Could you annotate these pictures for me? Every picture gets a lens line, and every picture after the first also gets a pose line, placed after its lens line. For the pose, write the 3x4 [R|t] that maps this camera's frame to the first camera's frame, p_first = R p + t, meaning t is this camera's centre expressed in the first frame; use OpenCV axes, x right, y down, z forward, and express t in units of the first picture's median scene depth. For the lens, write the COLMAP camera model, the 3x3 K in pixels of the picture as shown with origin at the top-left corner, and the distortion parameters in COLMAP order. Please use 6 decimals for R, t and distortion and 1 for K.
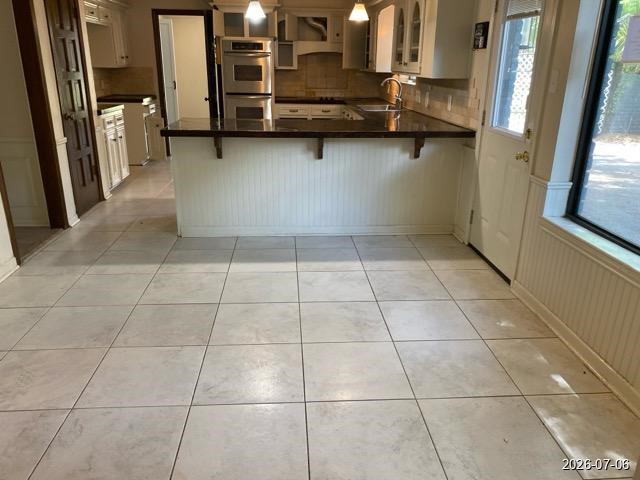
lens RADIAL K [[503.9, 0, 320.8], [0, 503.9, 236.5], [0, 0, 1]] dist [0.082074, -0.116711]
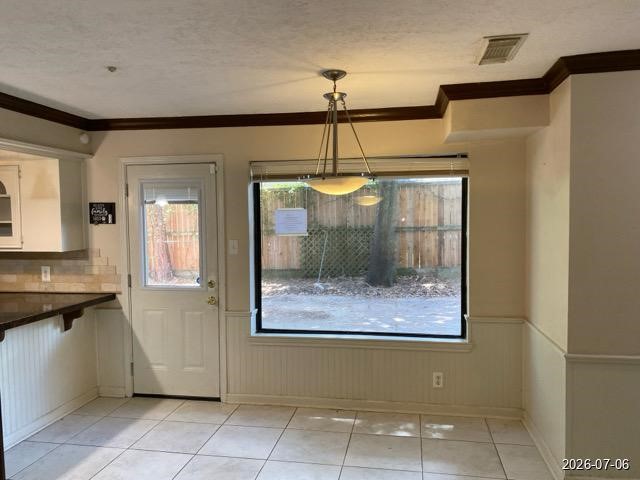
lens RADIAL K [[505.5, 0, 317.1], [0, 505.5, 247.4], [0, 0, 1]] dist [-0.001176, 0.003237]
pose [[0.251384, -0.067667, 0.965519, -0.641569], [0.323617, 0.946018, -0.017957, -0.140298], [-0.912183, 0.316972, 0.259712, 0.281826]]
